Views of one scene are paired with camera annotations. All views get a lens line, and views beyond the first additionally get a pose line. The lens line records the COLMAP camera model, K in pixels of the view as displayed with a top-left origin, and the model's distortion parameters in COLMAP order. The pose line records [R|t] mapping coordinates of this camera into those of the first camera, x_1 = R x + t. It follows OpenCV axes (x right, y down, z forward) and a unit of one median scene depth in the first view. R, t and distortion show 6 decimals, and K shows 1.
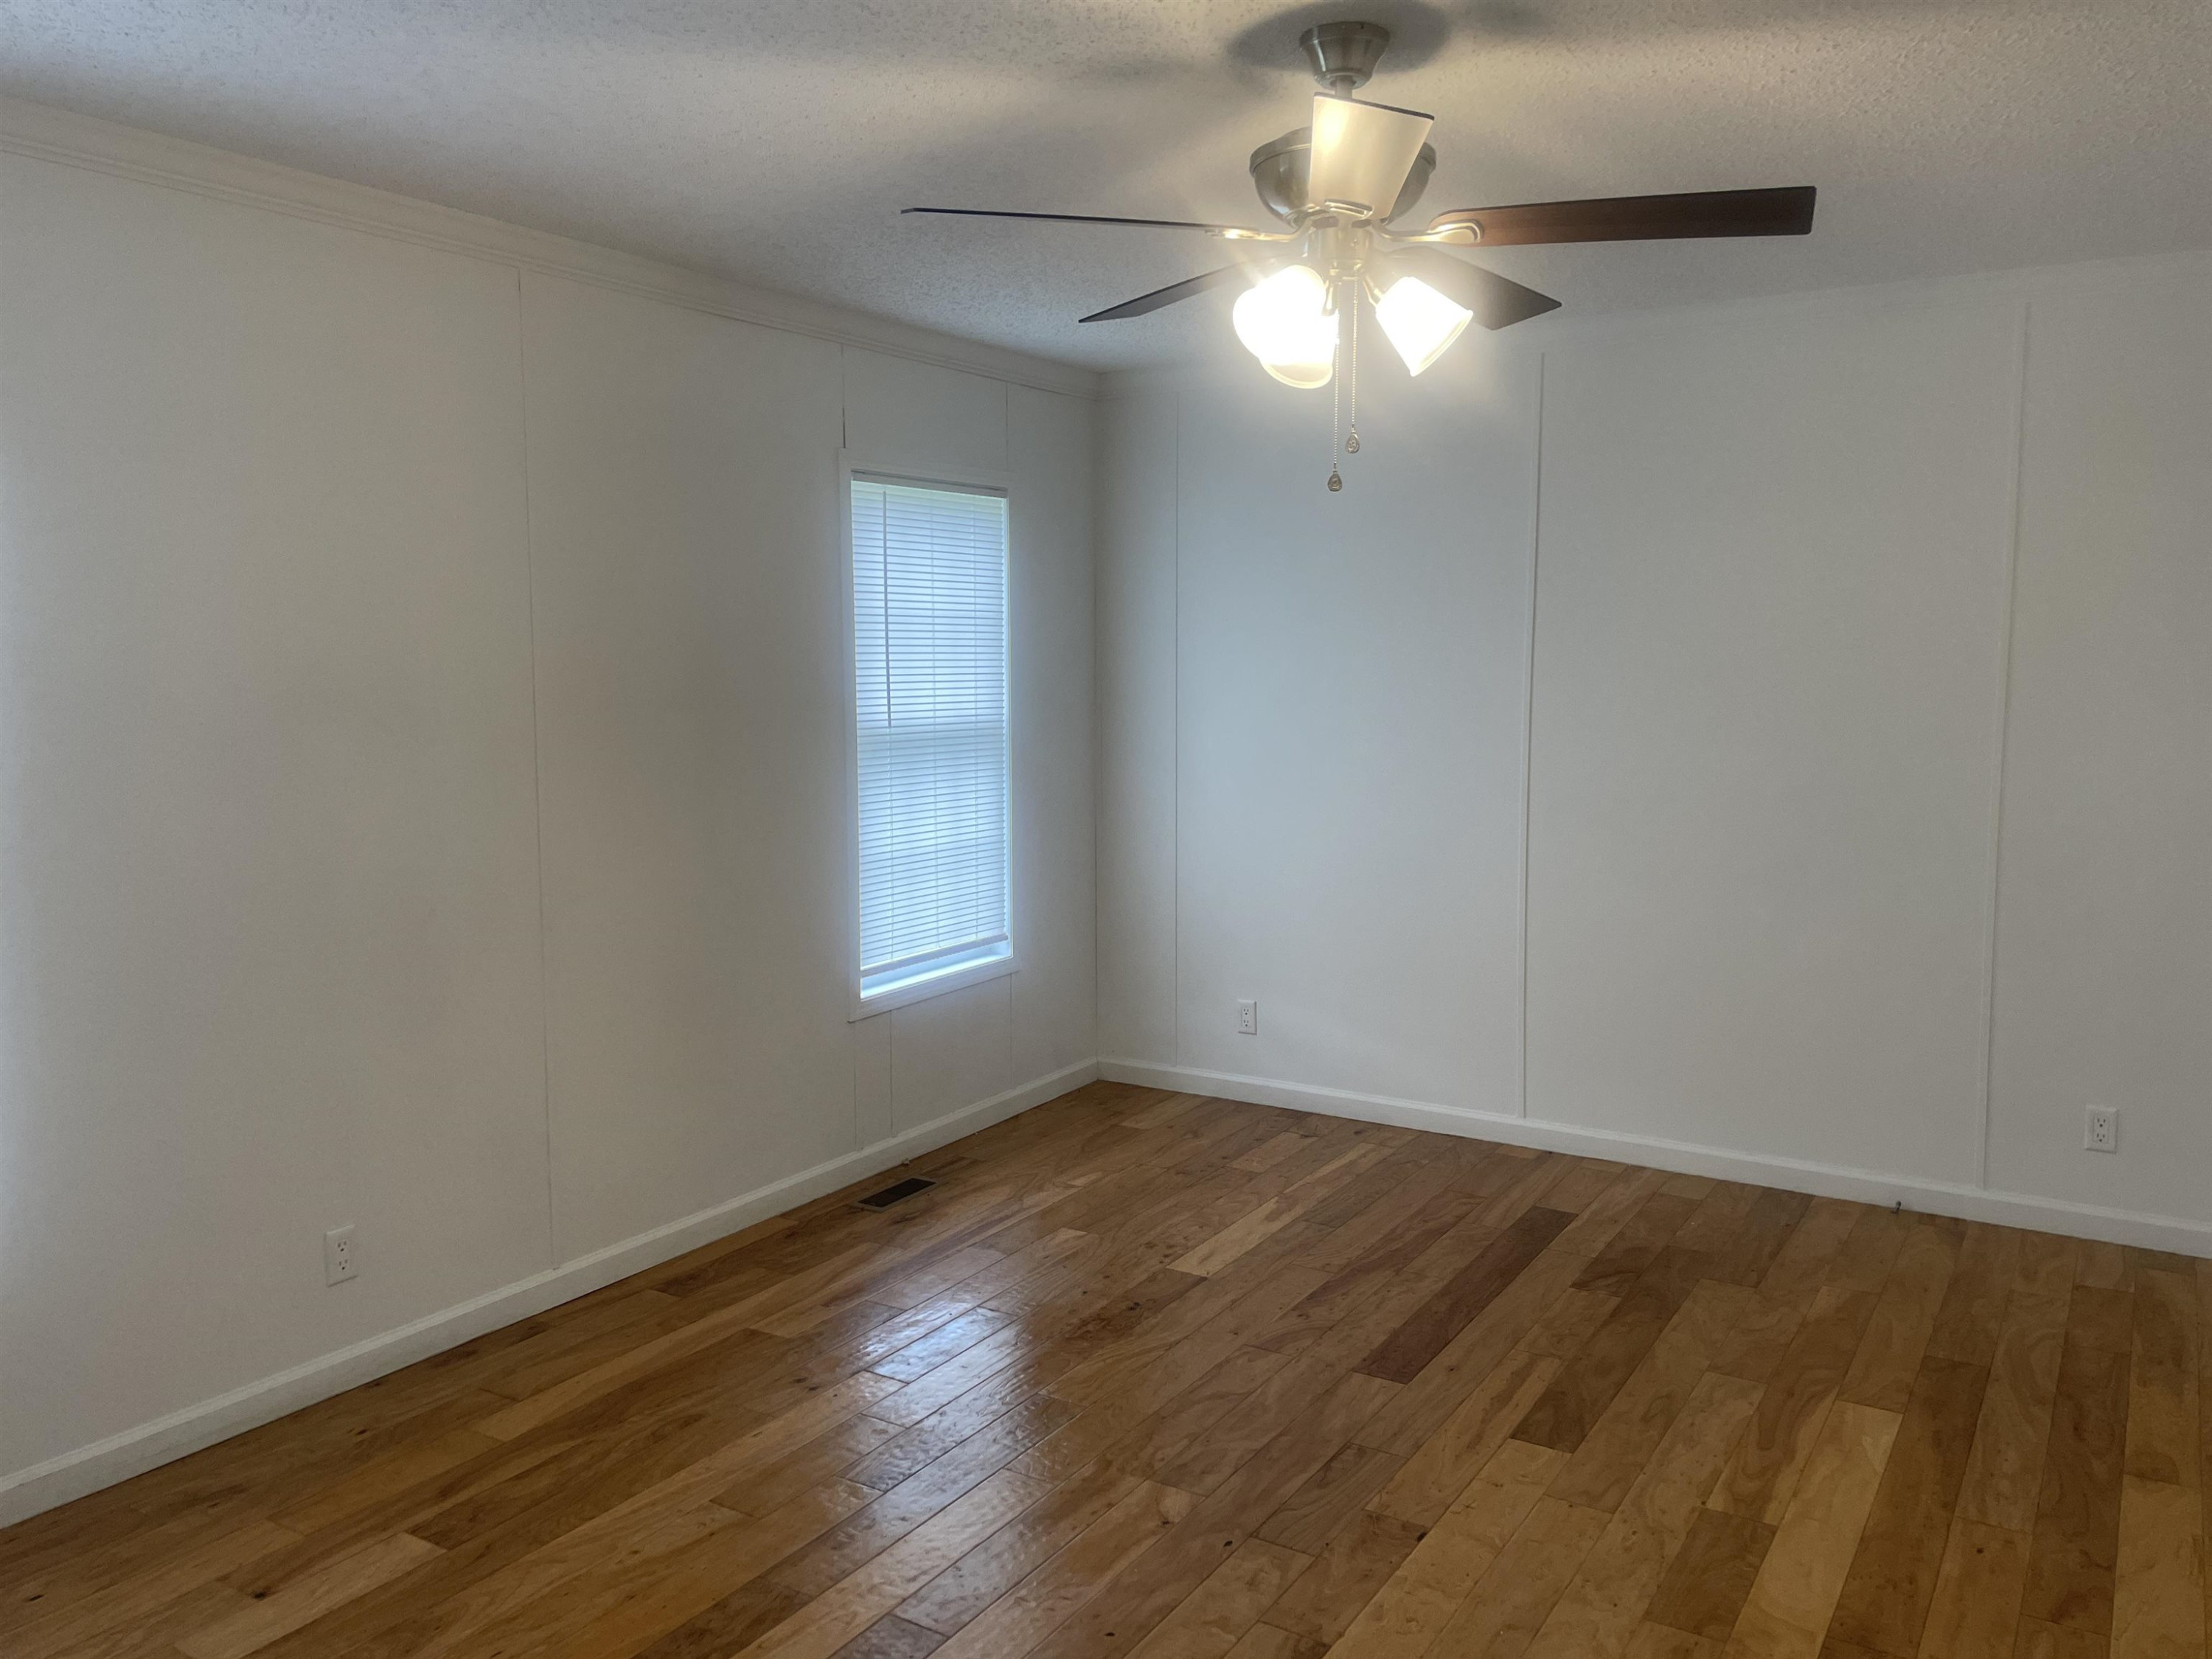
lens RADIAL K [[1704.4, 0, 1106.0], [0, 1704.4, 829.5], [0, 0, 1]] dist [0.012079, -0.001680]
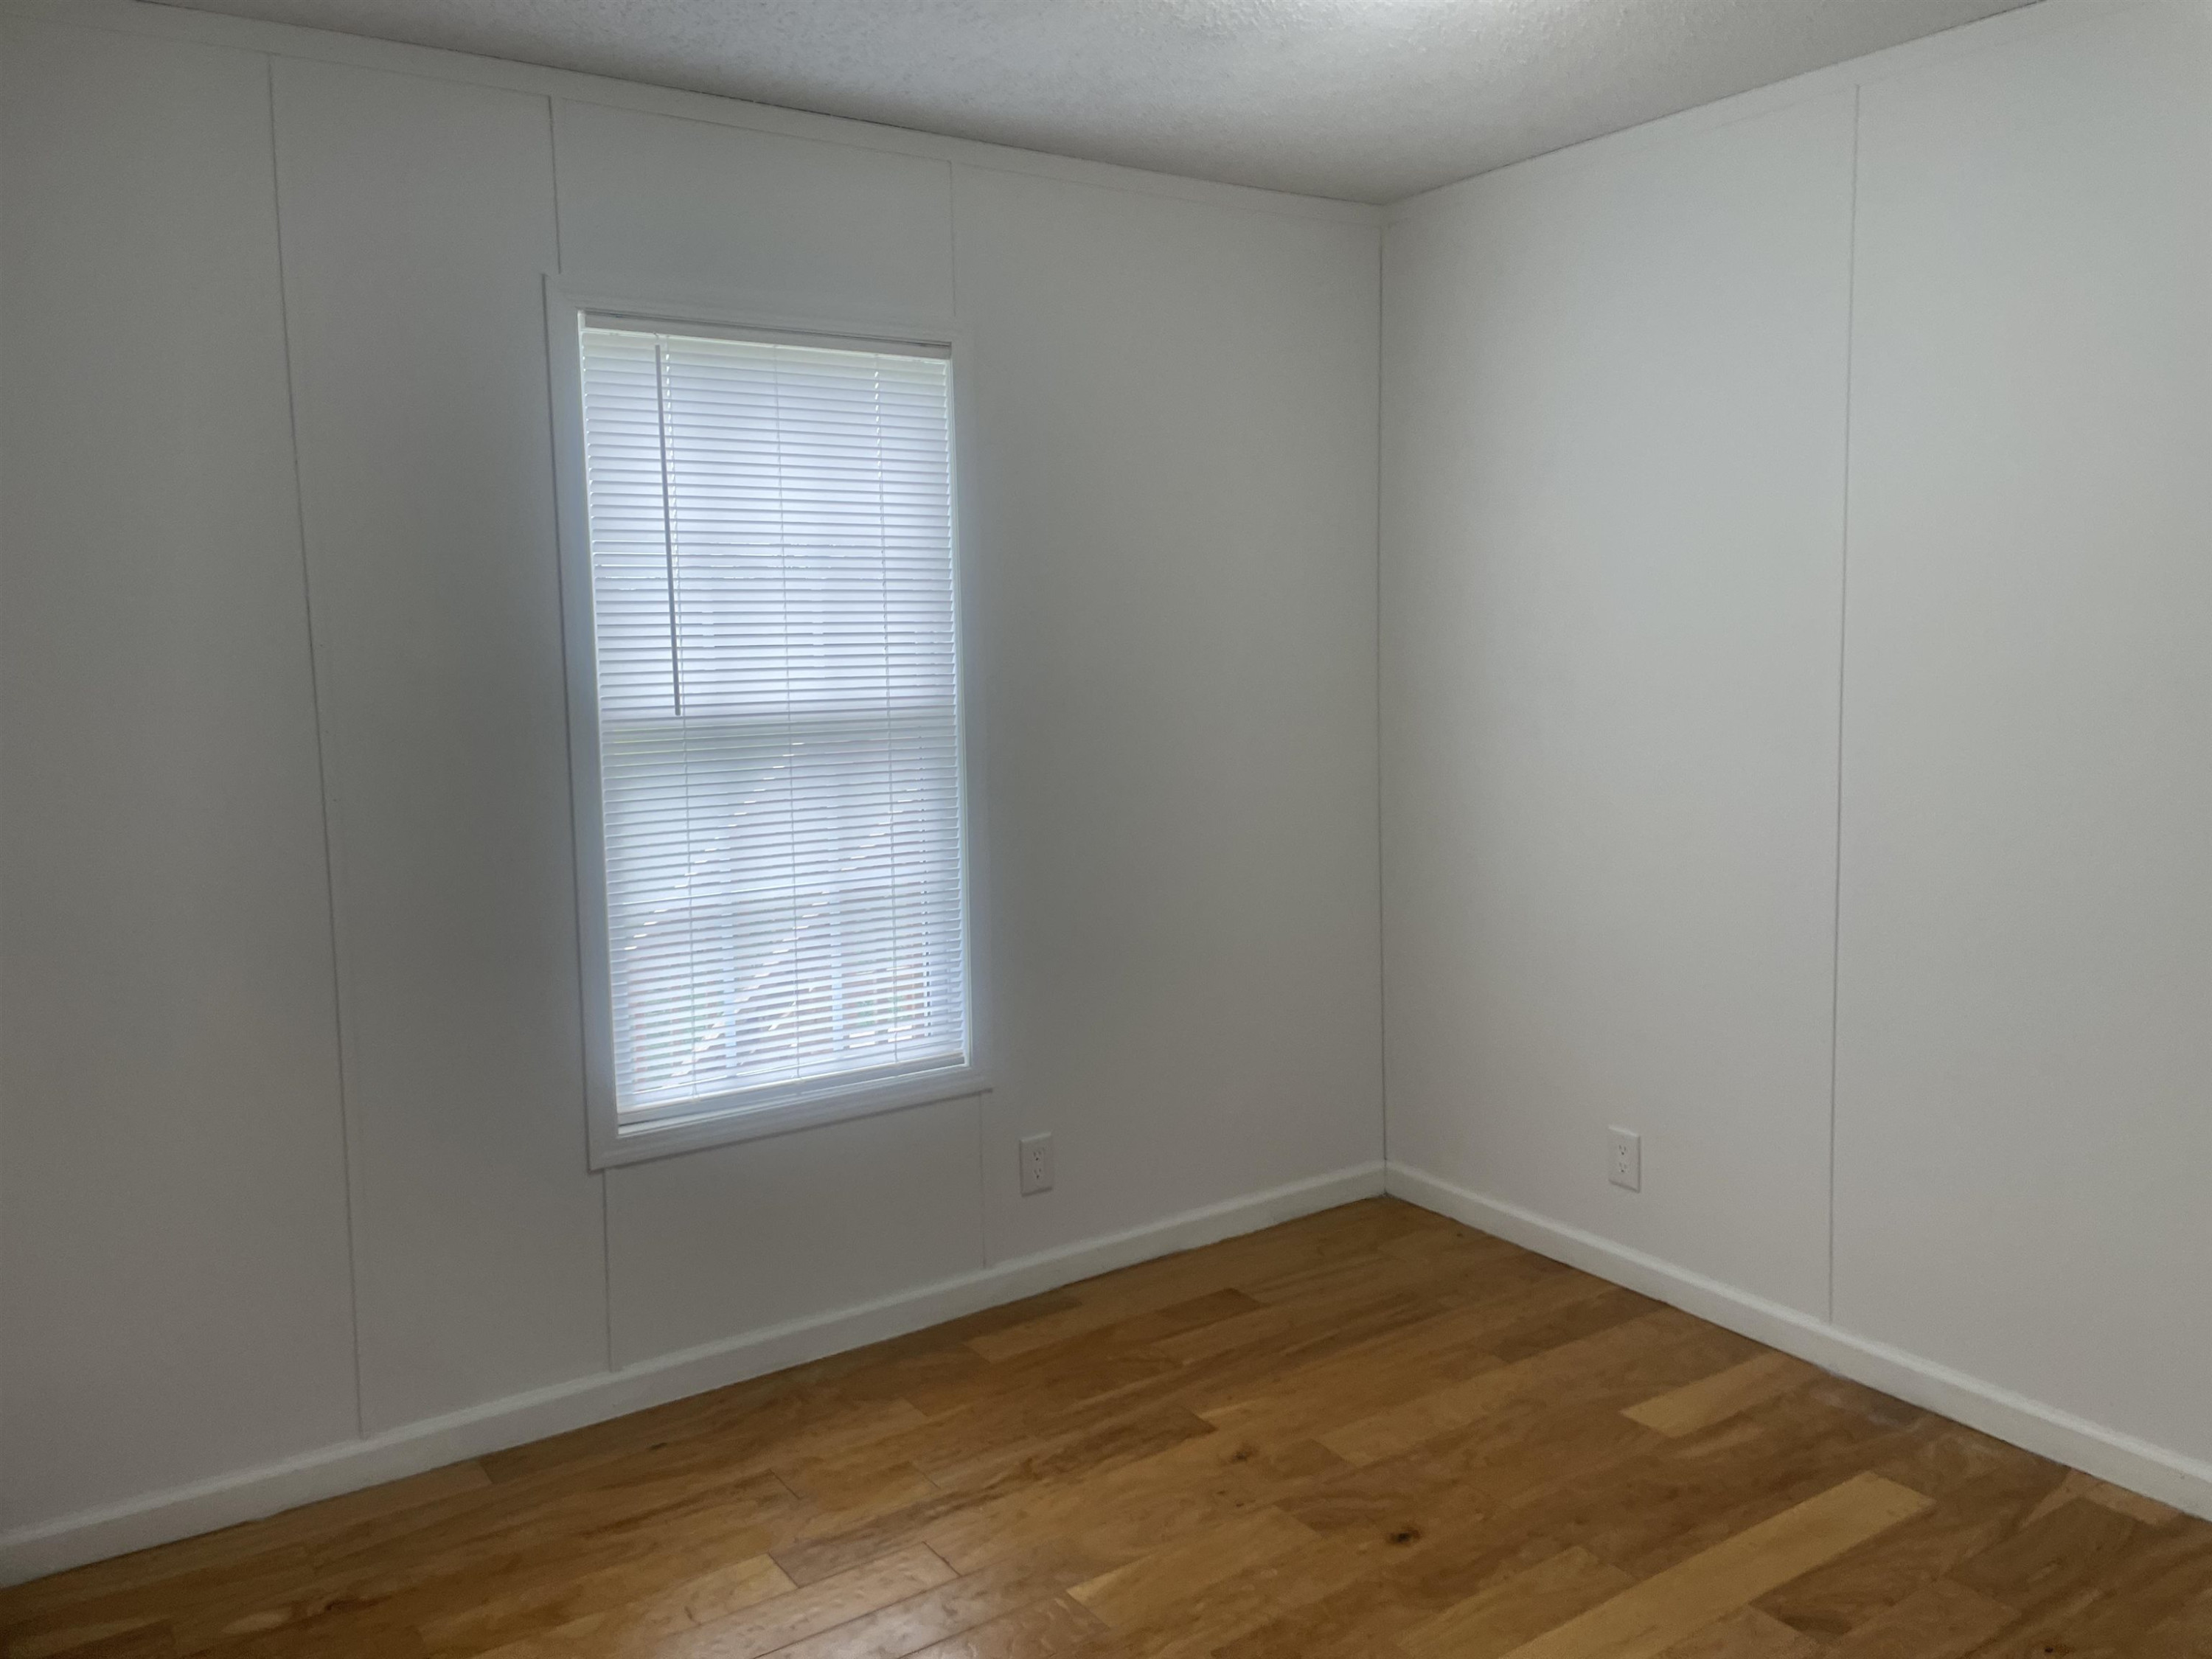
lens RADIAL K [[1724.6, 0, 1108.3], [0, 1724.6, 780.6], [0, 0, 1]] dist [0.064544, 0.000254]
pose [[0.919280, 0.039406, -0.391627, 0.269414], [-0.038957, 0.999199, 0.009095, -0.047449], [0.391672, 0.006896, 0.920079, 0.452956]]
